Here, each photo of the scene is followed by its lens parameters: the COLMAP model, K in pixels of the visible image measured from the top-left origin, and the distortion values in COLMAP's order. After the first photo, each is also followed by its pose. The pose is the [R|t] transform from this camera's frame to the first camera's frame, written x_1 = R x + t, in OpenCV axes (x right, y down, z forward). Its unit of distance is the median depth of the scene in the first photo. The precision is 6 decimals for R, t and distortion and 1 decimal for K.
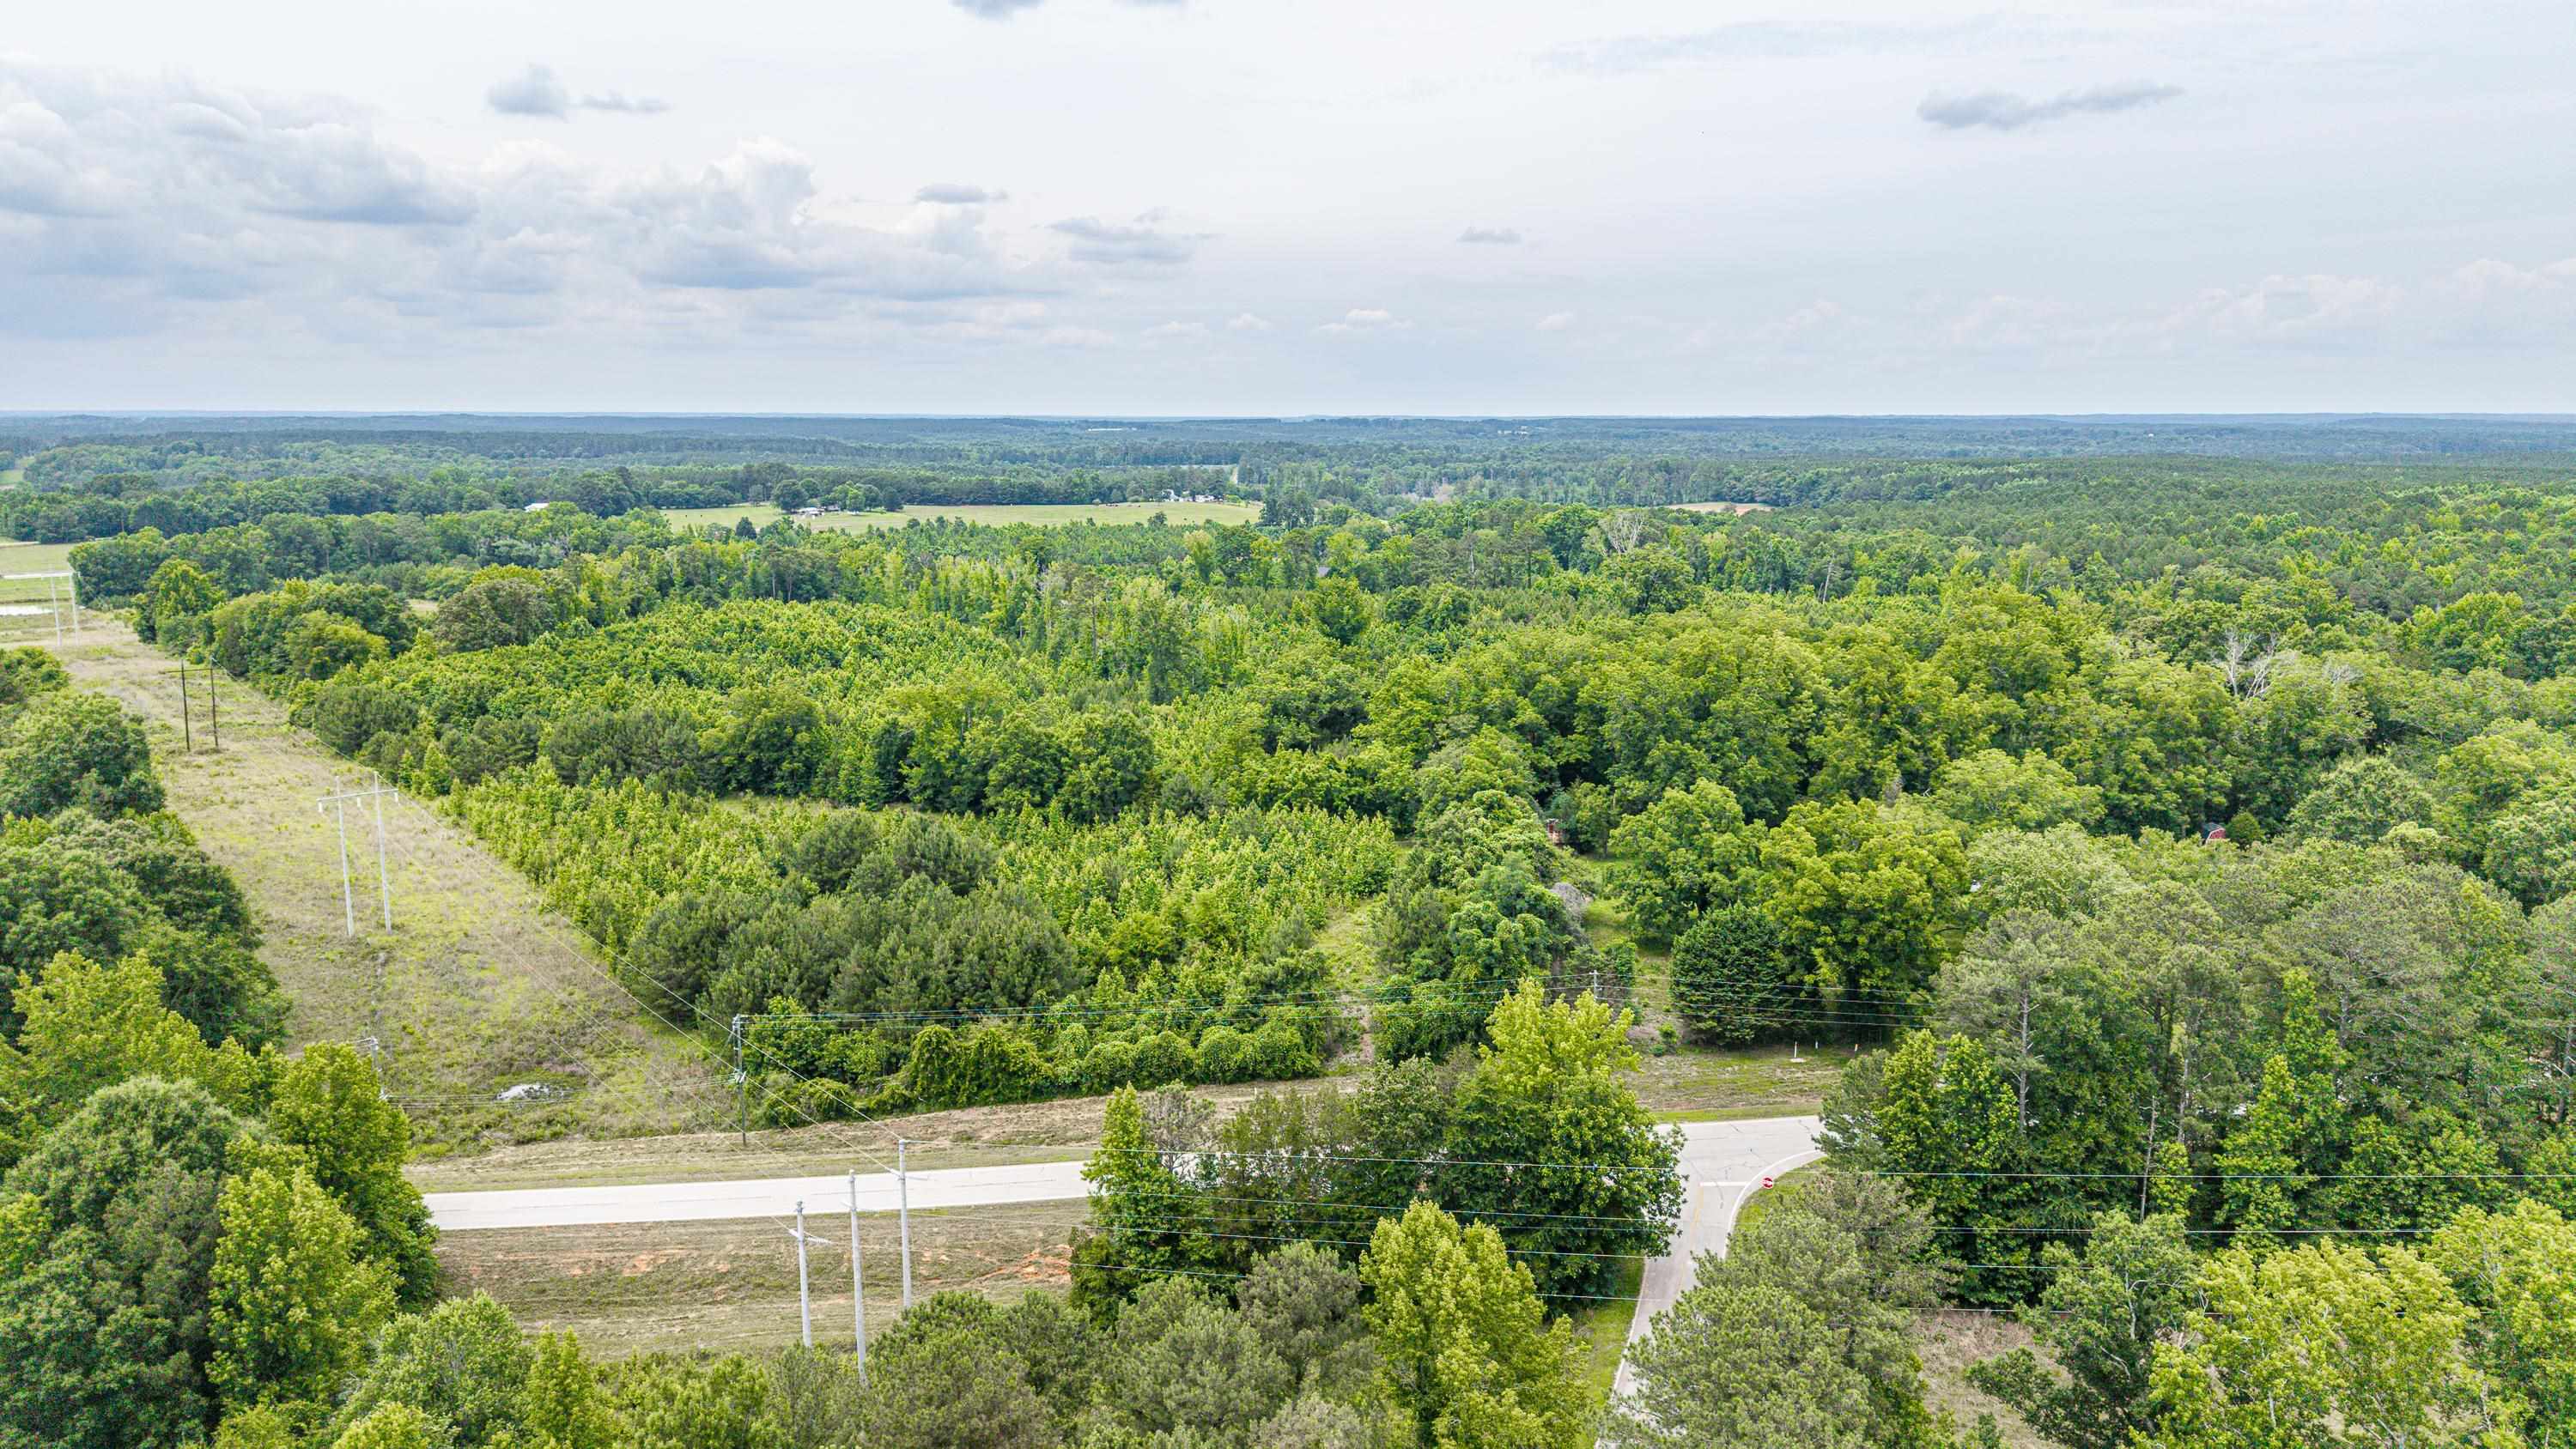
lens RADIAL K [[1678.1, 0, 1274.2], [0, 1678.1, 731.9], [0, 0, 1]] dist [0.158779, -0.171861]
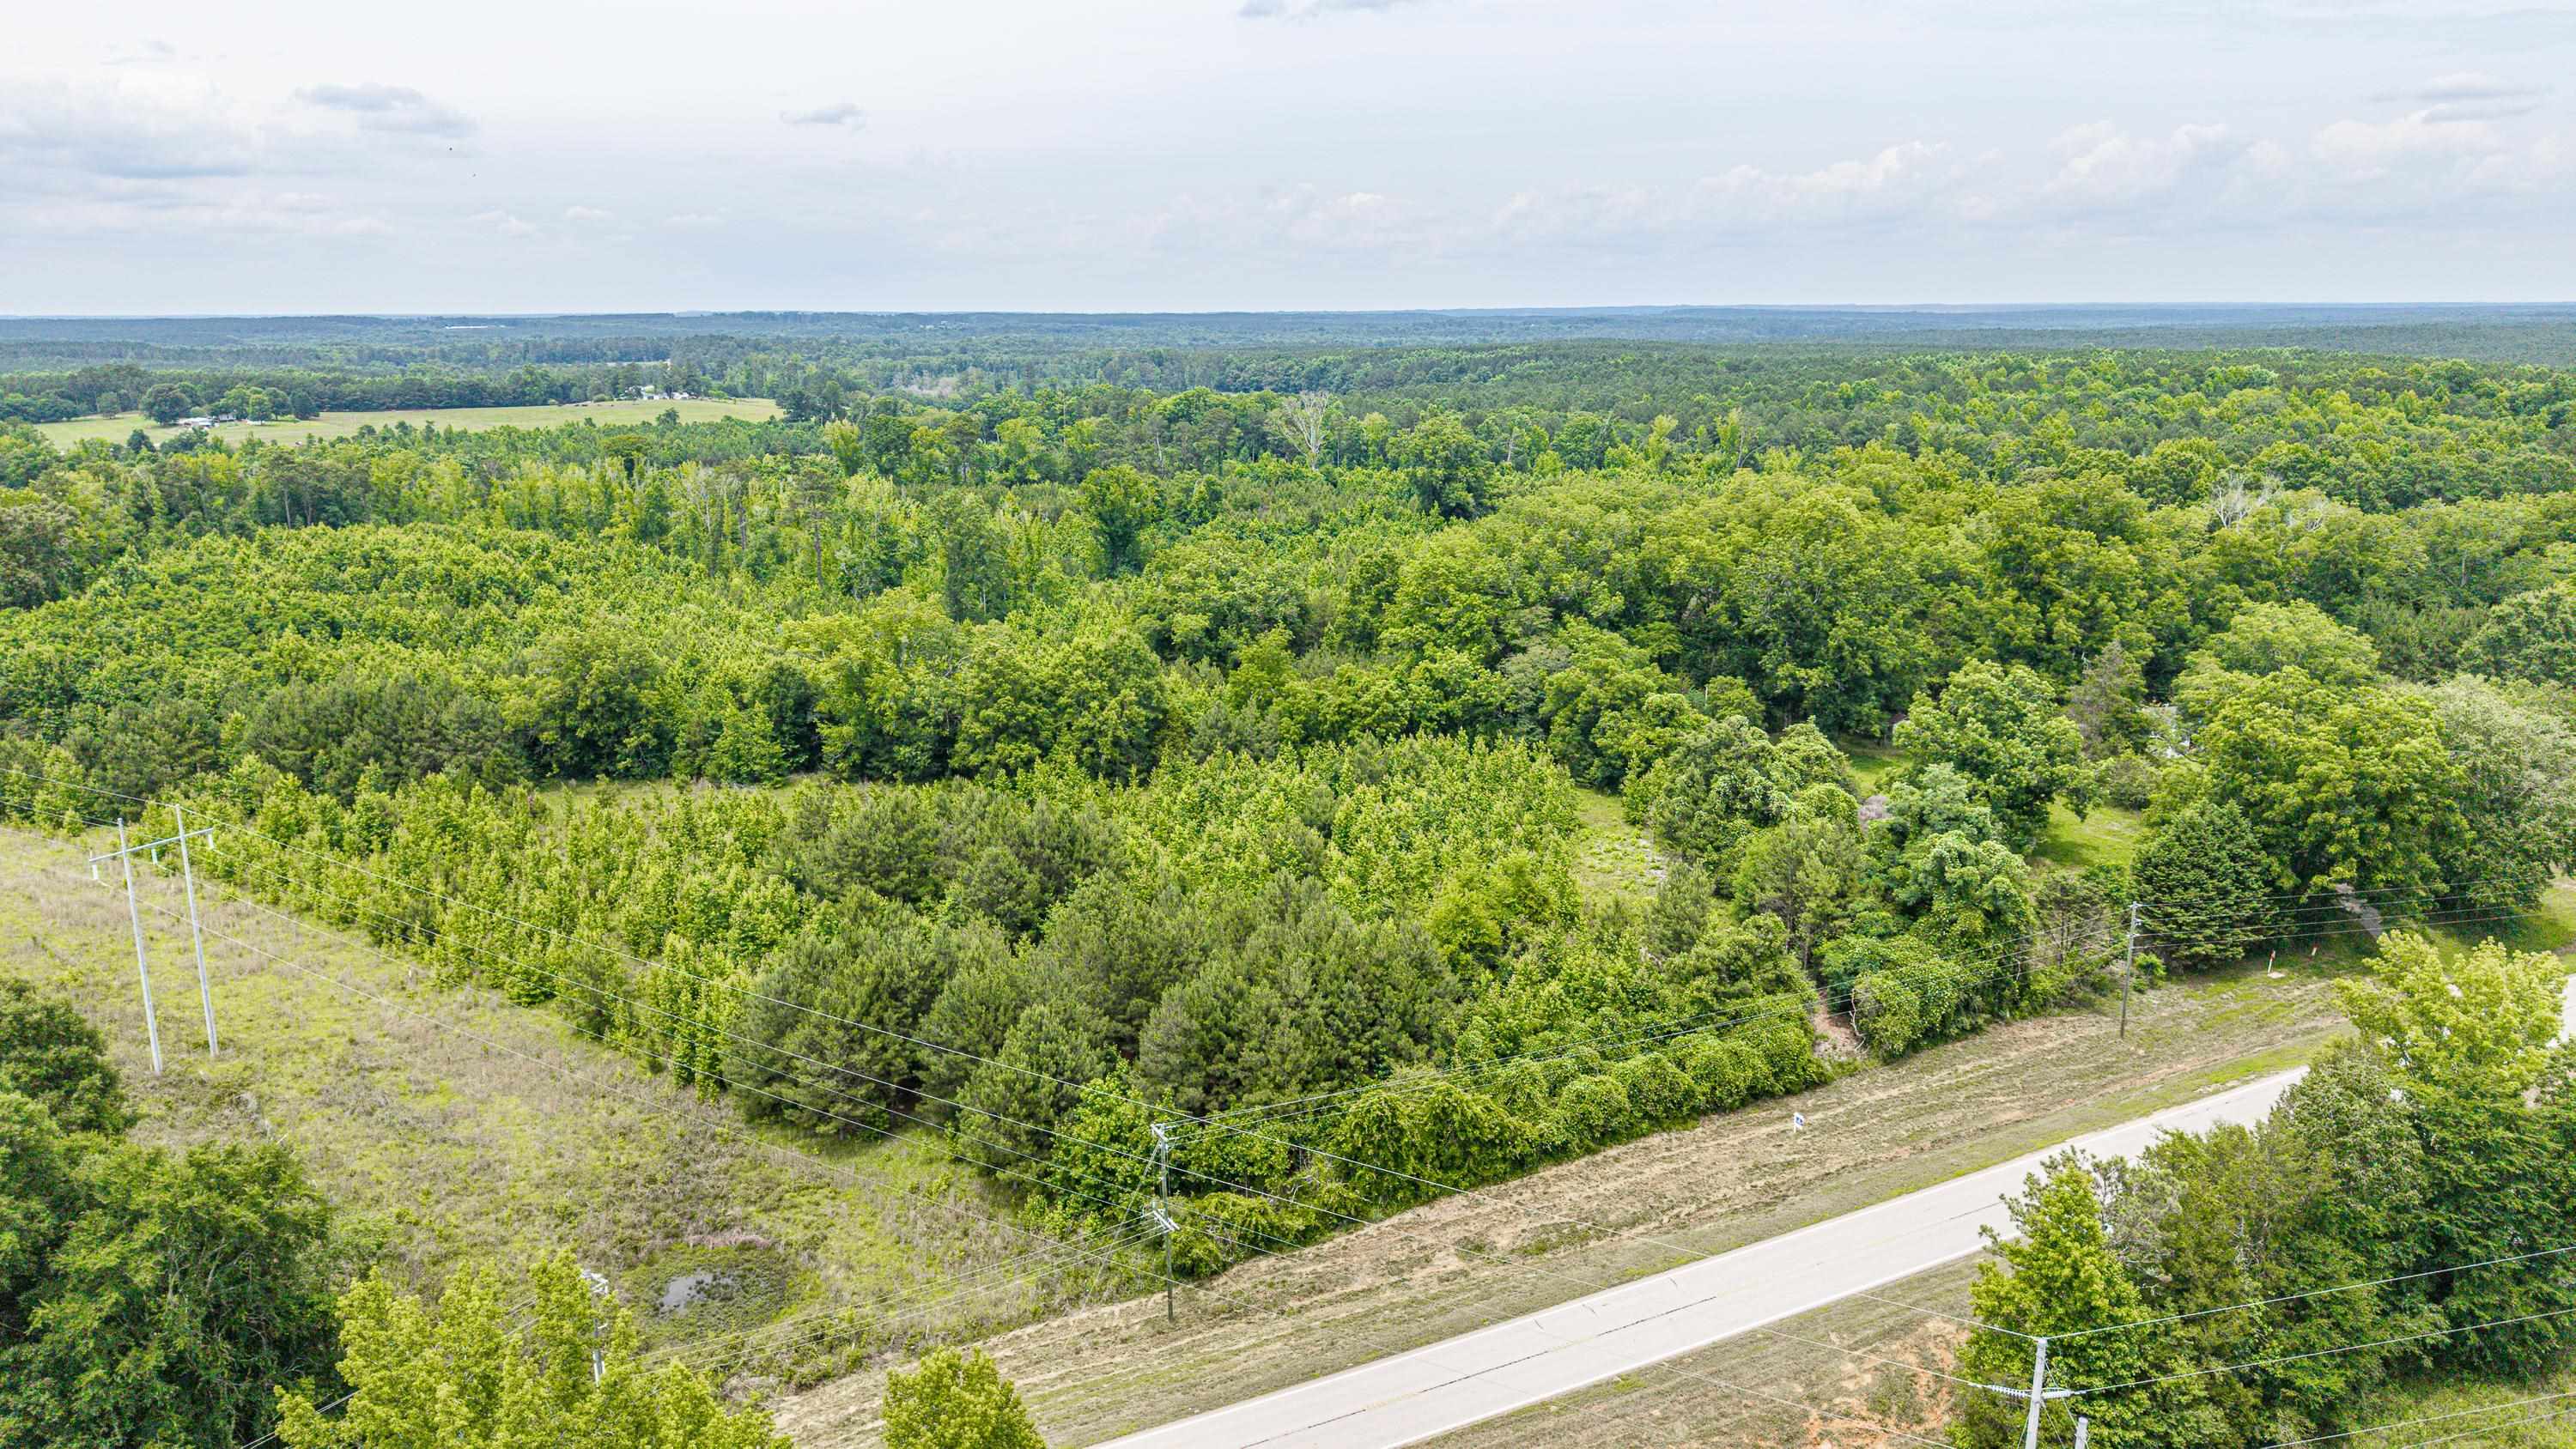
lens RADIAL K [[1718.0, 0, 1288.0], [0, 1718.0, 724.5], [0, 0, 1]] dist [0.032239, -0.026903]
pose [[0.943216, -0.085138, 0.321083, -0.257463], [0.068472, 0.995670, 0.062864, -0.013093], [-0.325045, -0.037309, 0.944962, 0.204850]]
